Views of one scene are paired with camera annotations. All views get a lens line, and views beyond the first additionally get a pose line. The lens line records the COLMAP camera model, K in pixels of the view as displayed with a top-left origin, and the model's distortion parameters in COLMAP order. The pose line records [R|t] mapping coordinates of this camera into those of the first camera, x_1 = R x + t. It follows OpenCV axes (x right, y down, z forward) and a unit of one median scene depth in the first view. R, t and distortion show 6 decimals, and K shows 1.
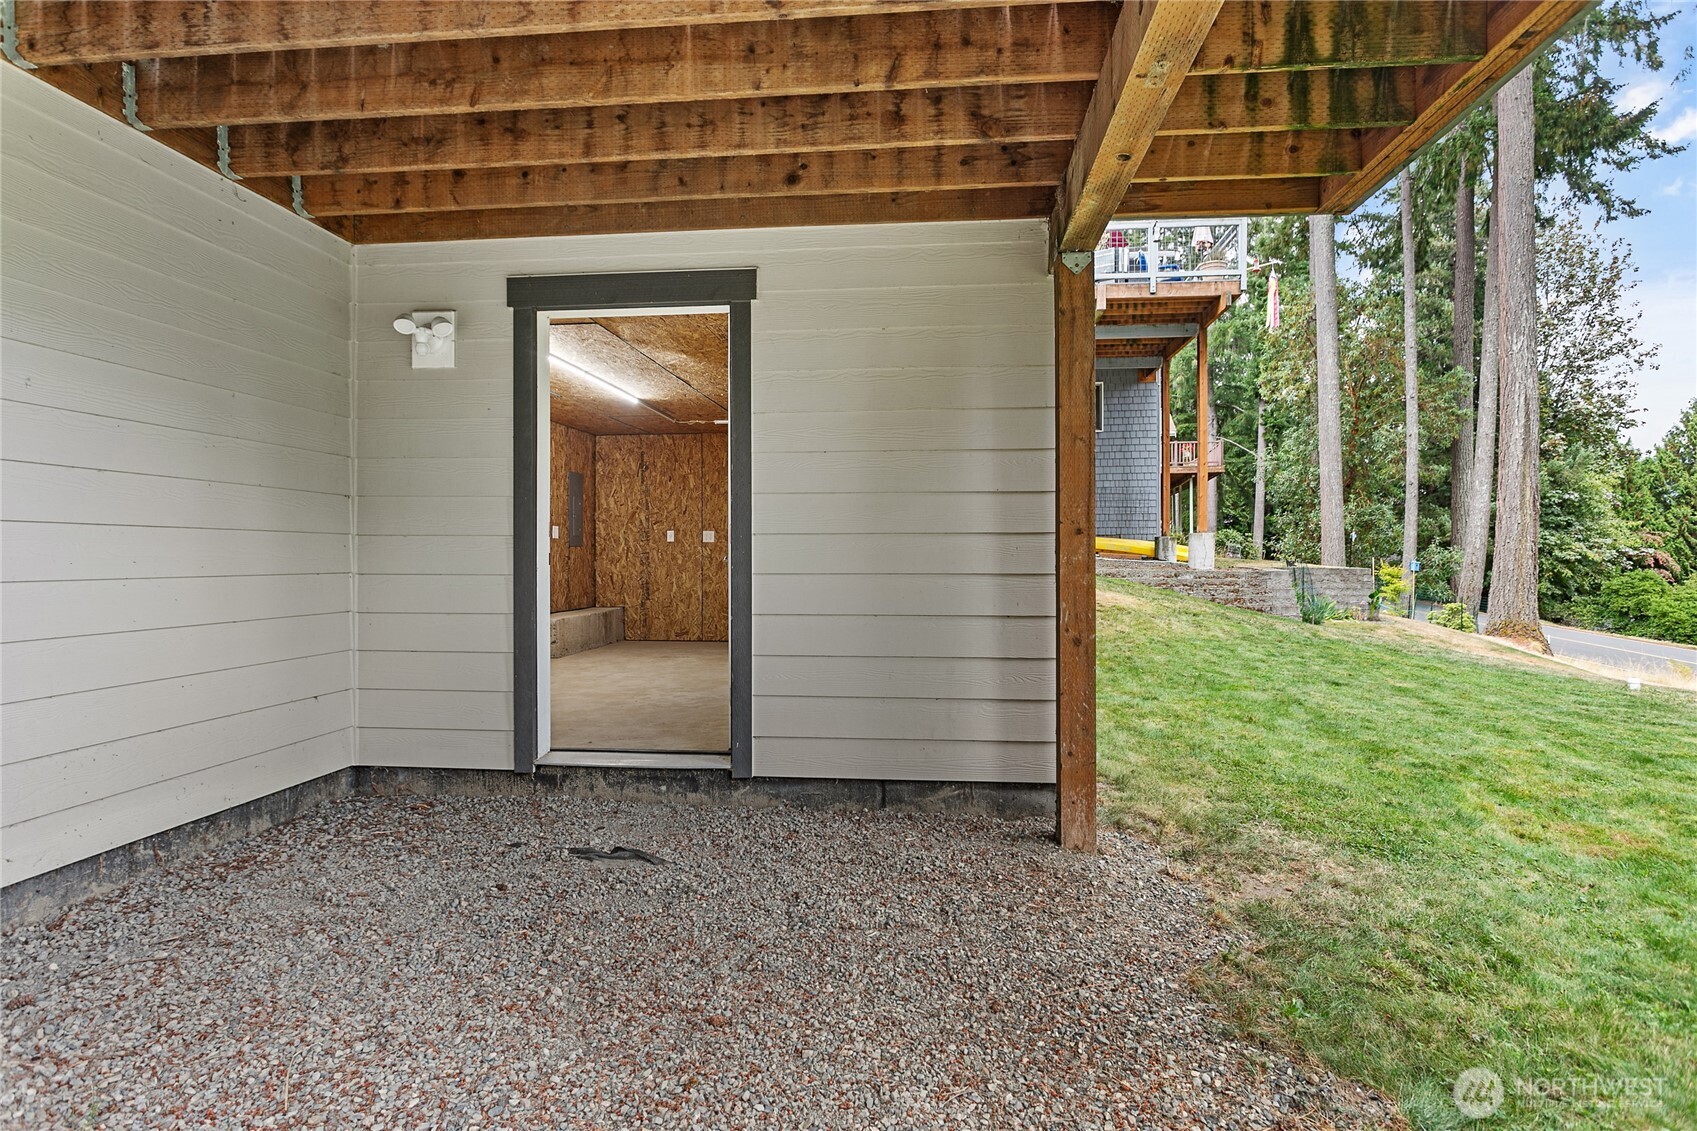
lens RADIAL K [[930.6, 0, 847.3], [0, 930.6, 563.2], [0, 0, 1]] dist [-0.006391, 0.002172]
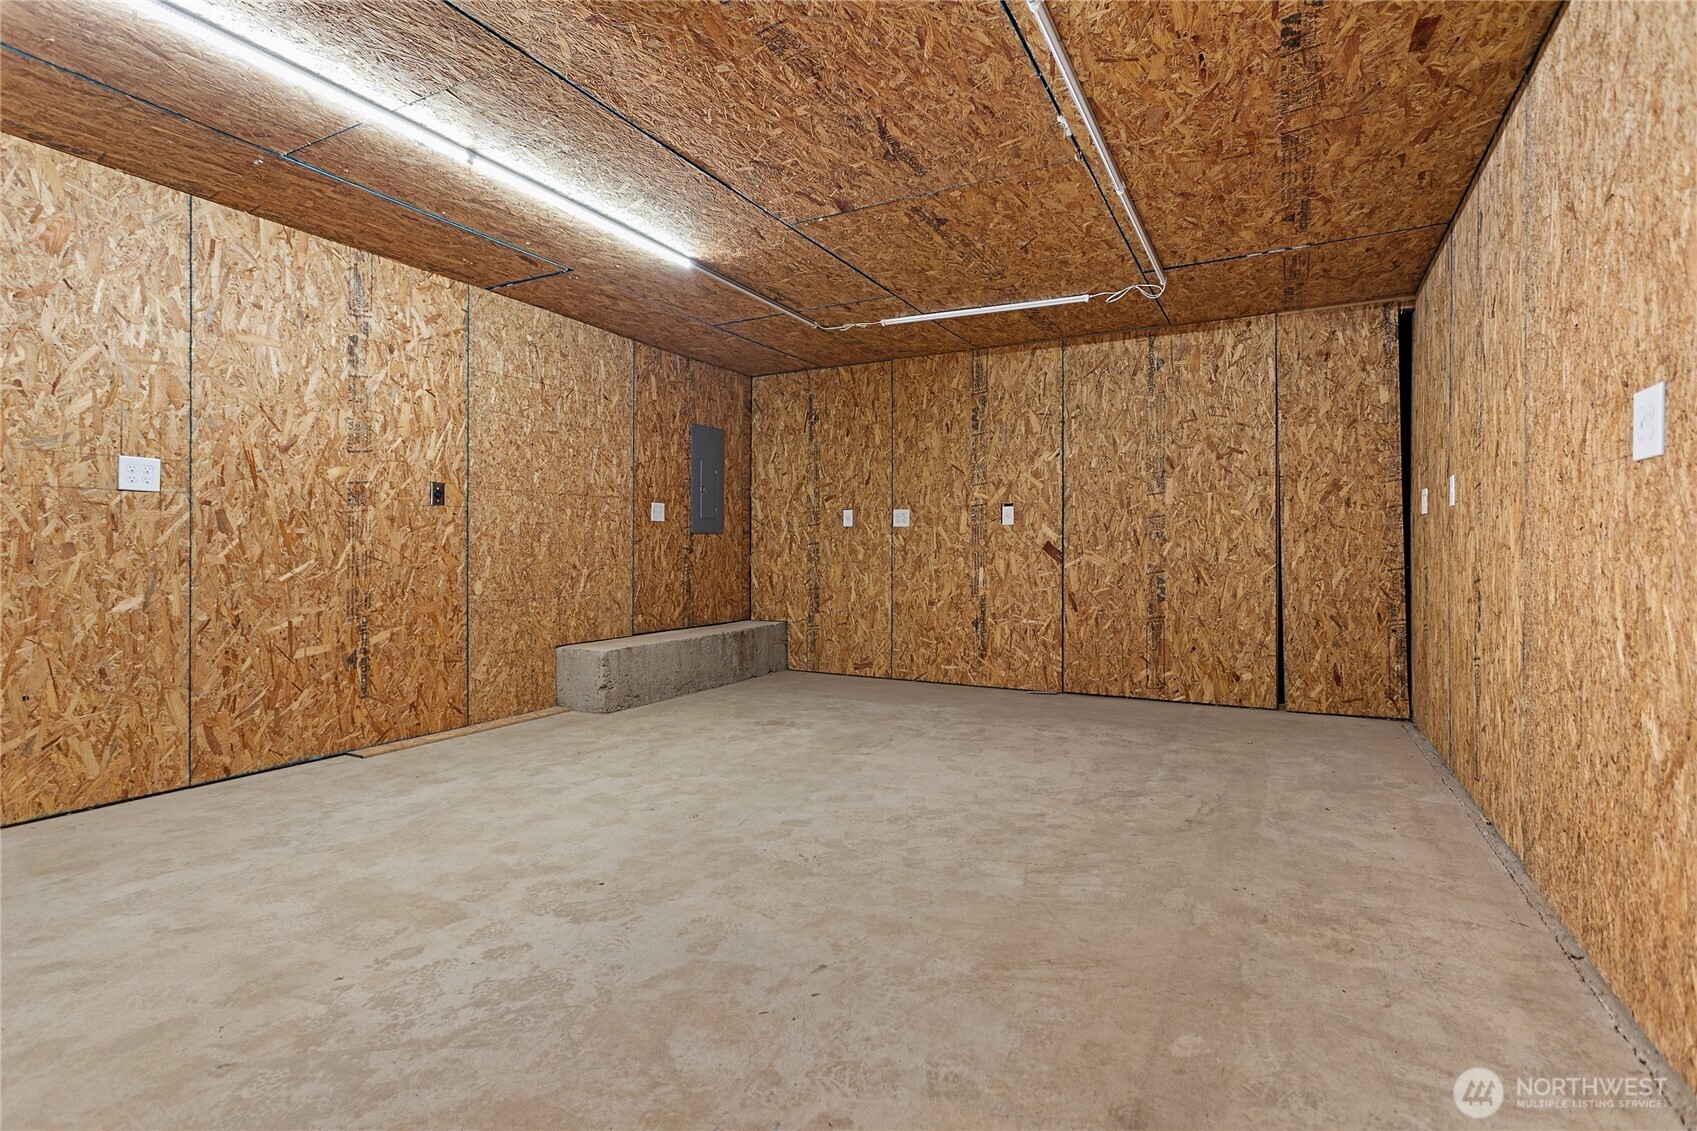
lens RADIAL K [[805.2, 0, 846.4], [0, 805.2, 552.5], [0, 0, 1]] dist [-0.000502, 0.001059]
pose [[0.919996, 0.003901, -0.391908, 0.035300], [-0.006214, 0.999970, -0.004636, -0.001814], [0.391878, 0.006700, 0.919993, 0.468534]]
